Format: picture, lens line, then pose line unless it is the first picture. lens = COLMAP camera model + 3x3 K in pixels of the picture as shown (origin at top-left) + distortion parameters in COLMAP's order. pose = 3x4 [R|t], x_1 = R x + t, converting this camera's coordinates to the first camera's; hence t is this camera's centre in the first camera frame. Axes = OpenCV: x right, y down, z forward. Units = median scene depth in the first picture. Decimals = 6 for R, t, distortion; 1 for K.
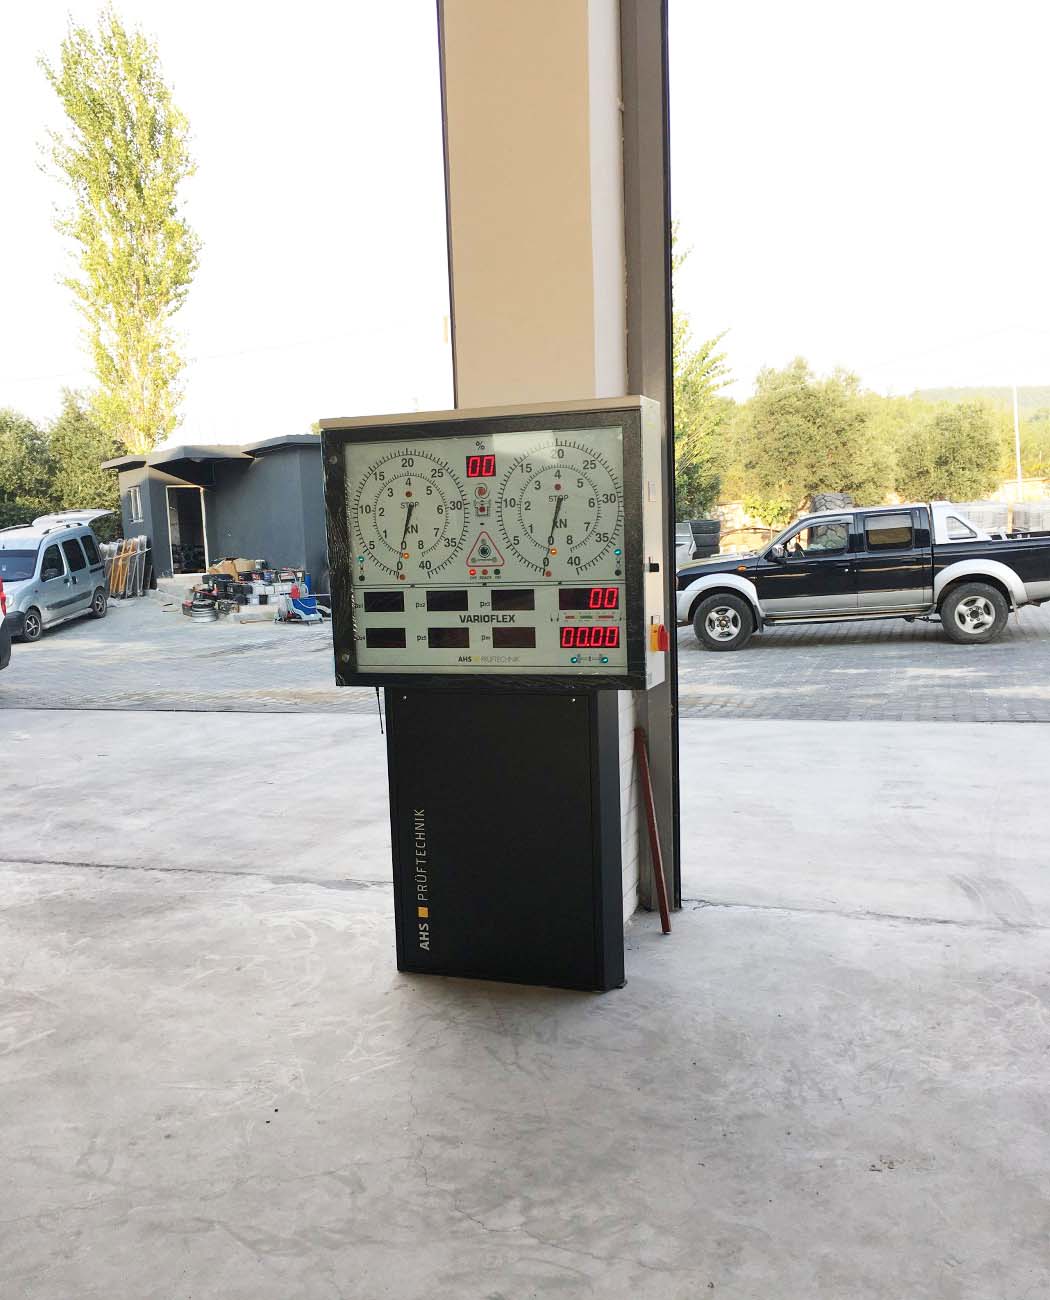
lens RADIAL K [[1185.4, 0, 528.7], [0, 1185.4, 708.5], [0, 0, 1]] dist [0.099069, -0.117014]
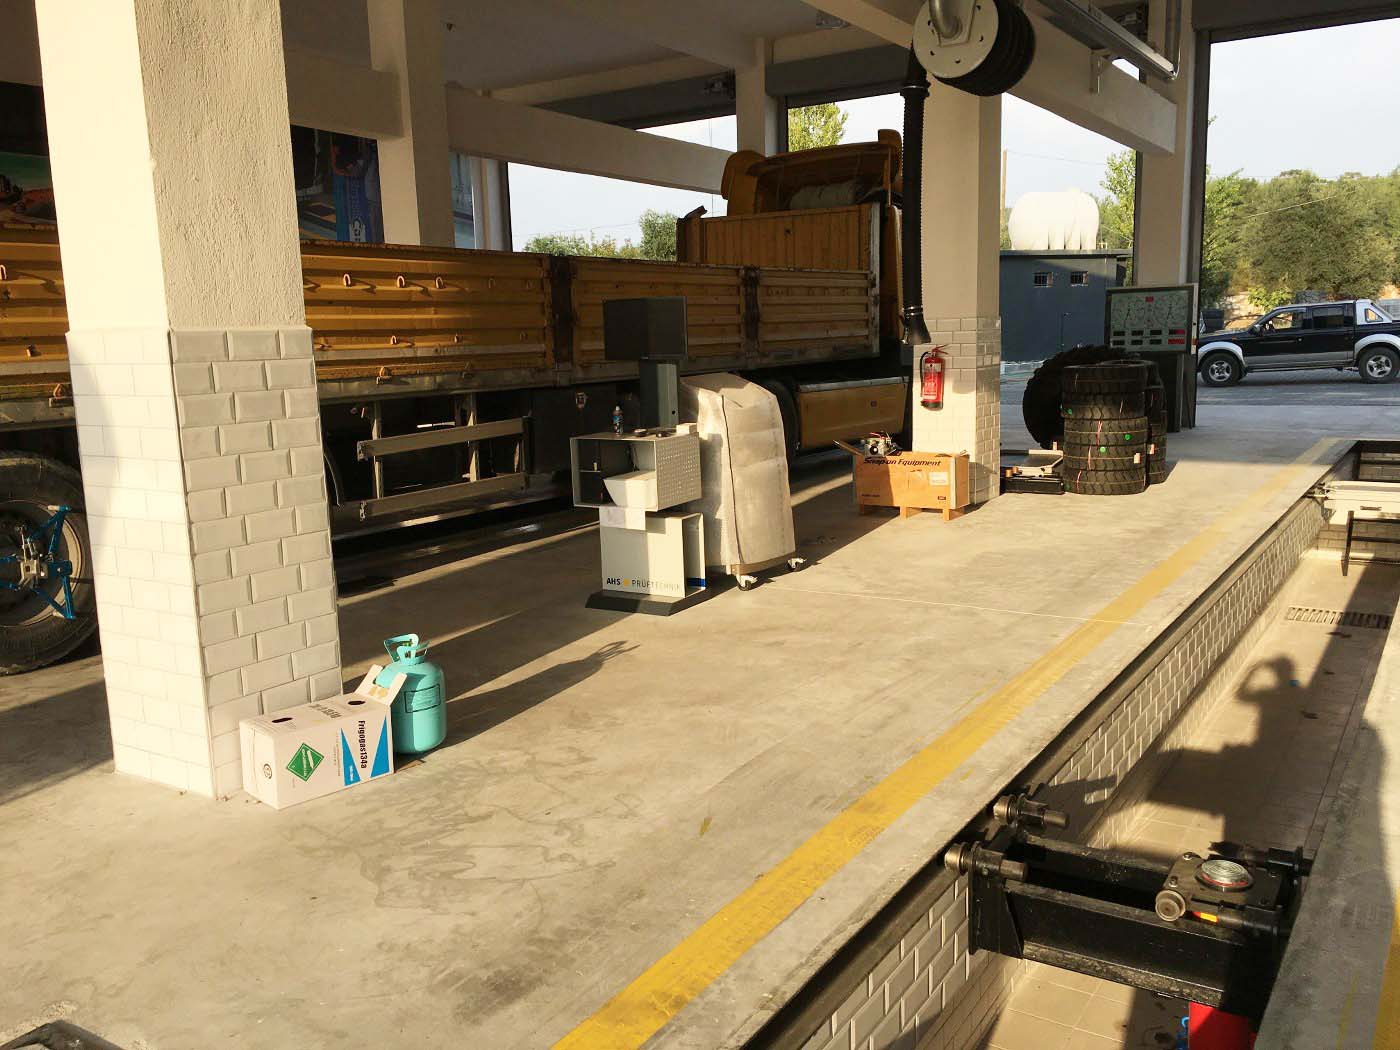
lens RADIAL K [[1183.8, 0, 700.0], [0, 1183.8, 525.0], [0, 0, 1]] dist [0.077737, -0.091678]
pose [[0.967438, 0.047433, -0.248622, -0.122797], [-0.041488, 0.998715, 0.029099, 0.132347], [0.249683, -0.017836, 0.968163, -0.868939]]
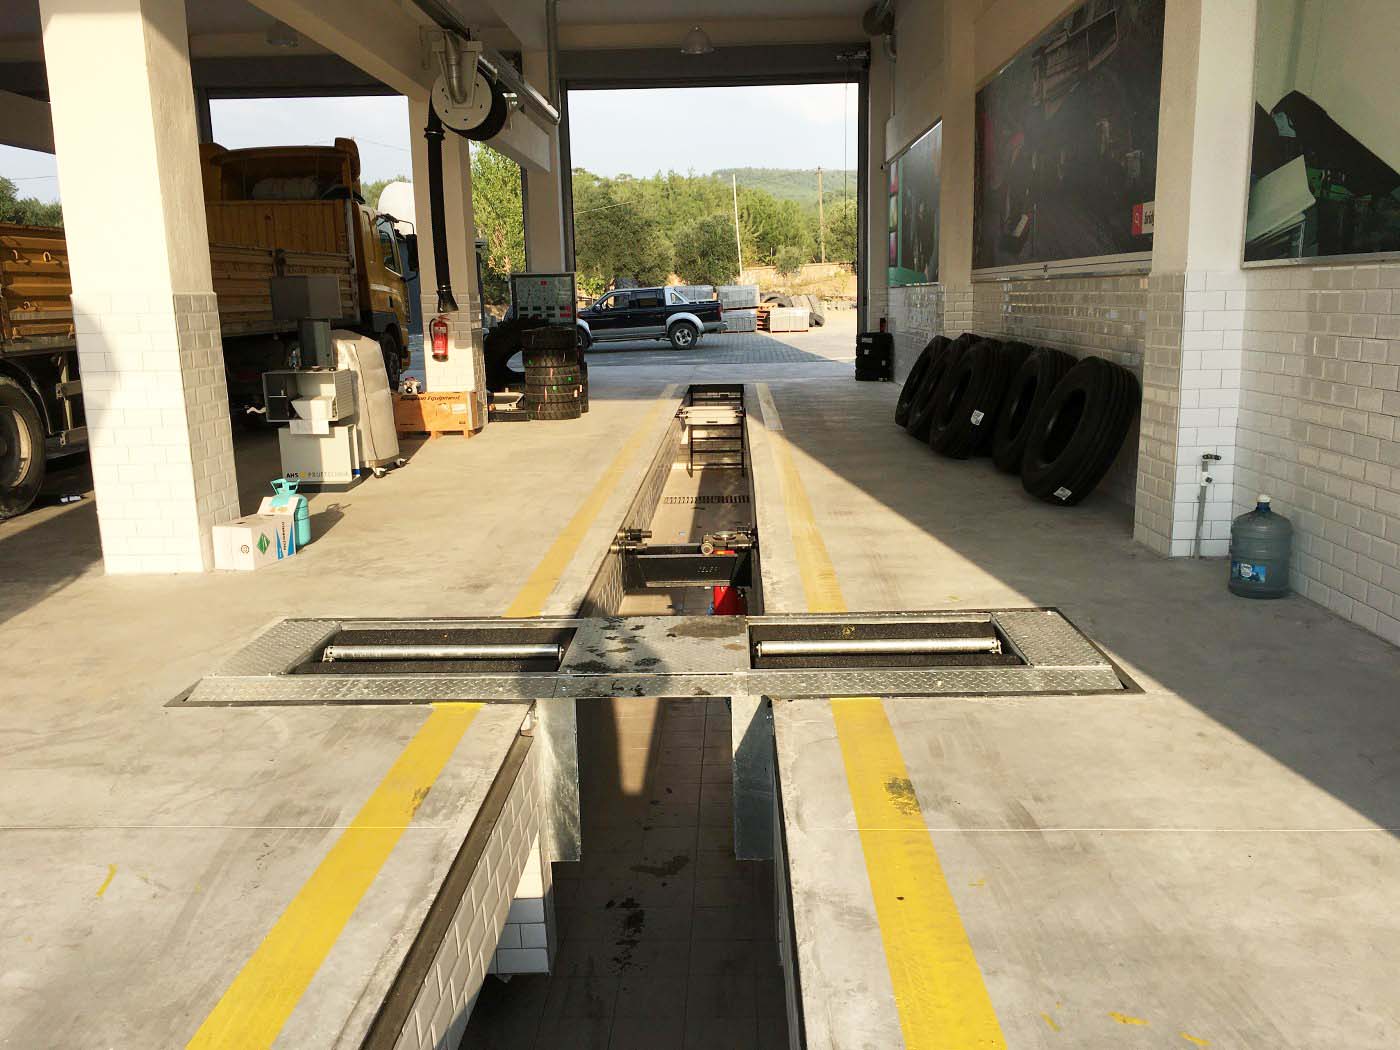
lens RADIAL K [[1183.8, 0, 700.0], [0, 1183.8, 525.0], [0, 0, 1]] dist [0.077737, -0.091678]
pose [[0.958085, -0.040346, 0.283629, -0.239943], [0.029323, 0.998644, 0.043006, 0.174189], [-0.284980, -0.032887, 0.957969, -1.125934]]
